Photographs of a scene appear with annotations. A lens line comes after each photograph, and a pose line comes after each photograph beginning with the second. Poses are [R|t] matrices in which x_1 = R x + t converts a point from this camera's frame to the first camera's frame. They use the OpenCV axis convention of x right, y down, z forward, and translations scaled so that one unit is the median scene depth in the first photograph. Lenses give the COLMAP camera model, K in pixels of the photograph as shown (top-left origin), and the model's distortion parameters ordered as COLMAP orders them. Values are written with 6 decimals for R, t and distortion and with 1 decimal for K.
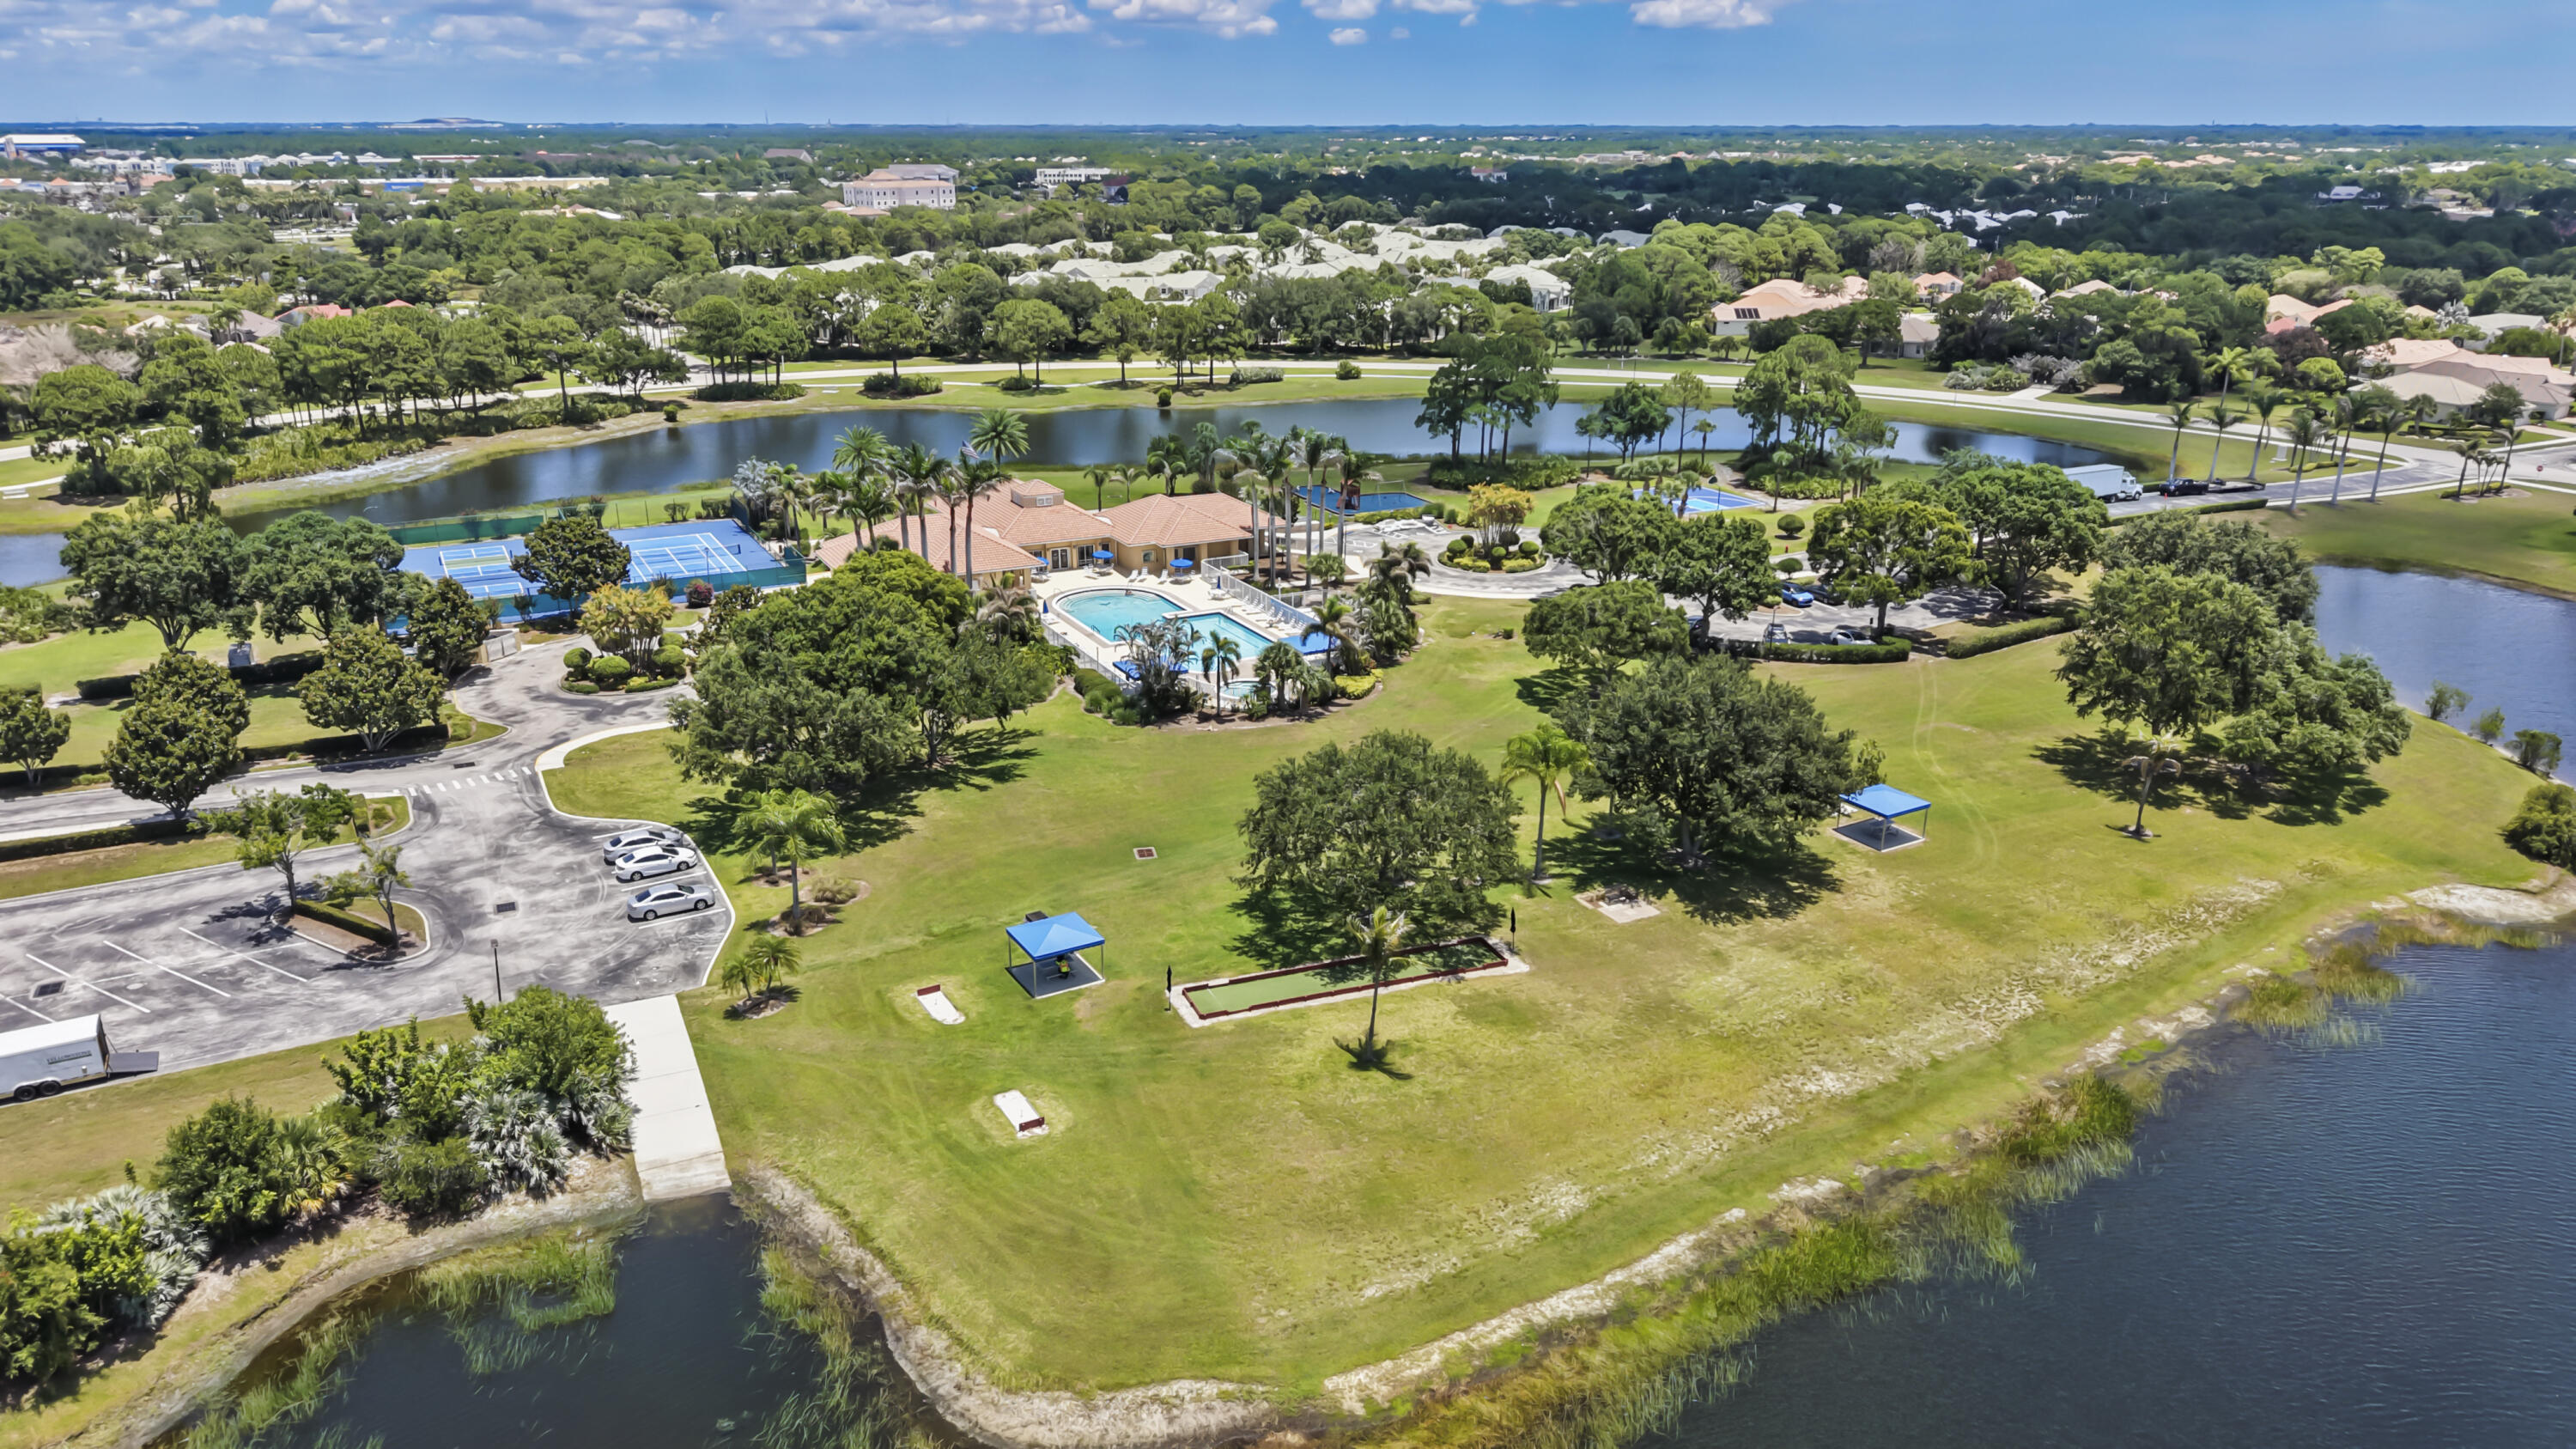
lens RADIAL K [[1713.4, 0, 1288.0], [0, 1713.4, 724.5], [0, 0, 1]] dist [0.055477, -0.070874]
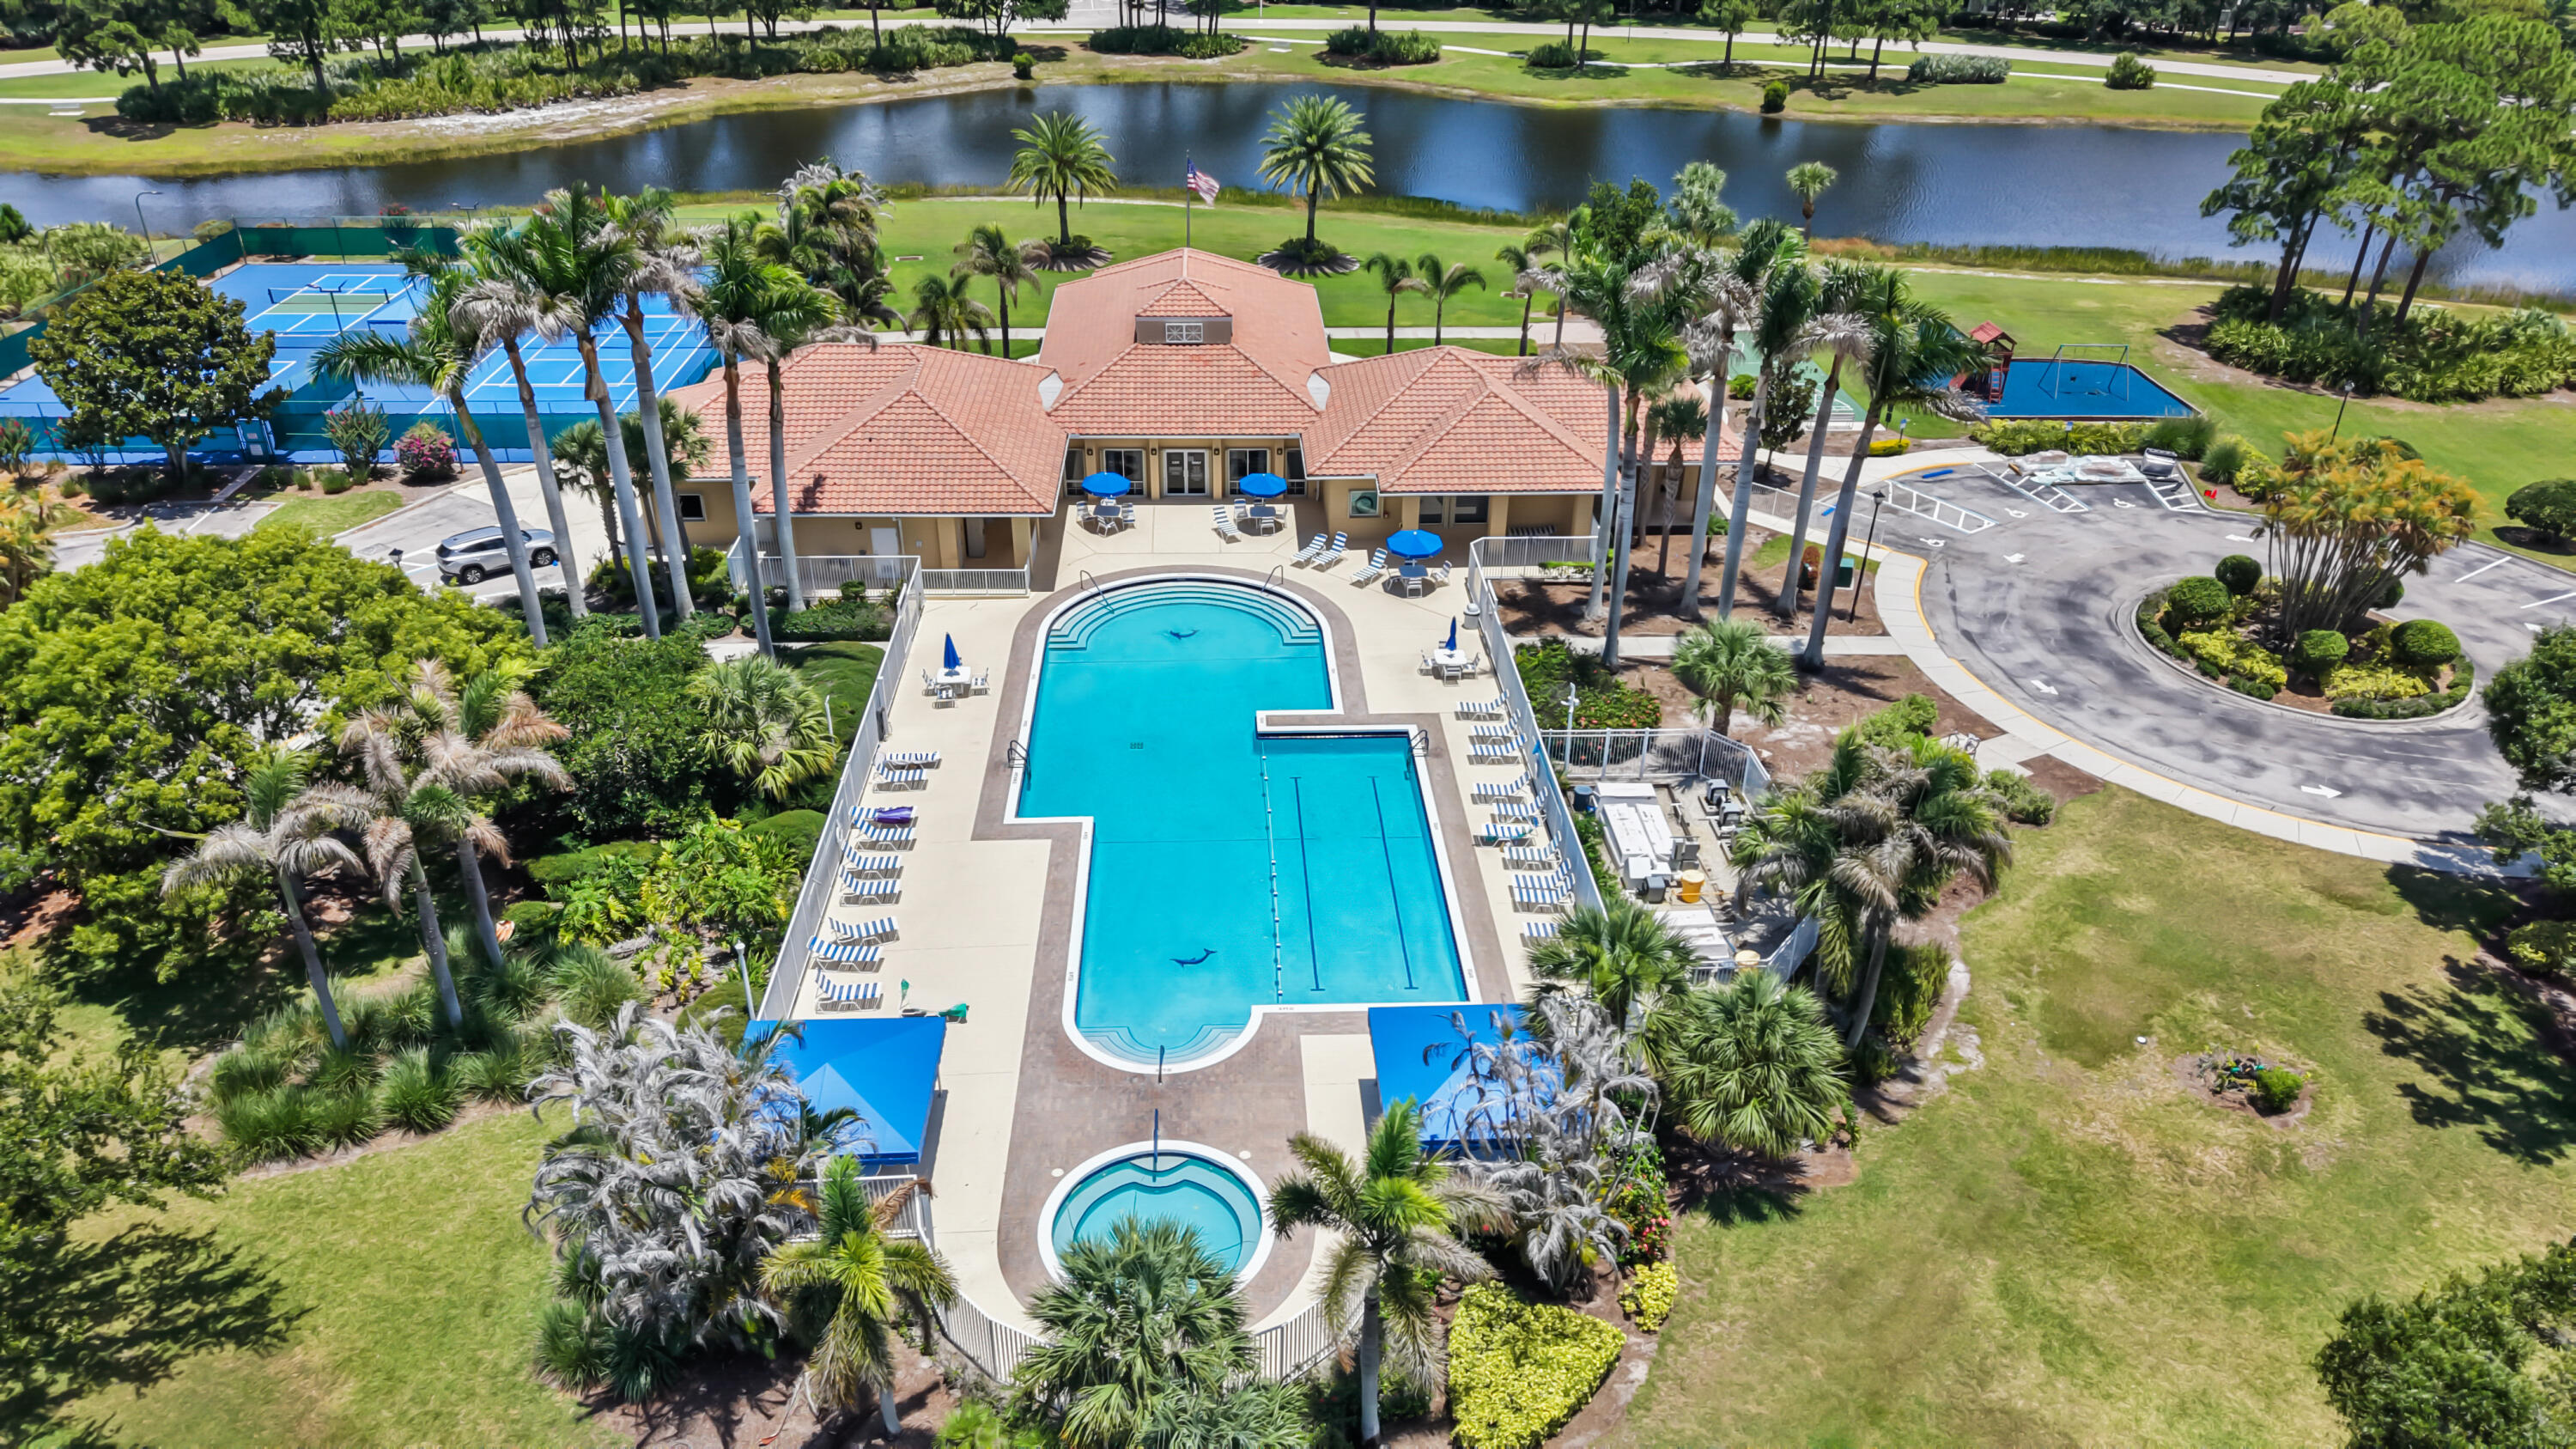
lens RADIAL K [[1713.4, 0, 1288.0], [0, 1713.4, 724.5], [0, 0, 1]] dist [0.055477, -0.070874]
pose [[0.908110, 0.213434, -0.360252, 0.040407], [-0.147629, 0.968292, 0.201534, -0.082232], [0.391843, -0.129831, 0.910825, 0.390394]]
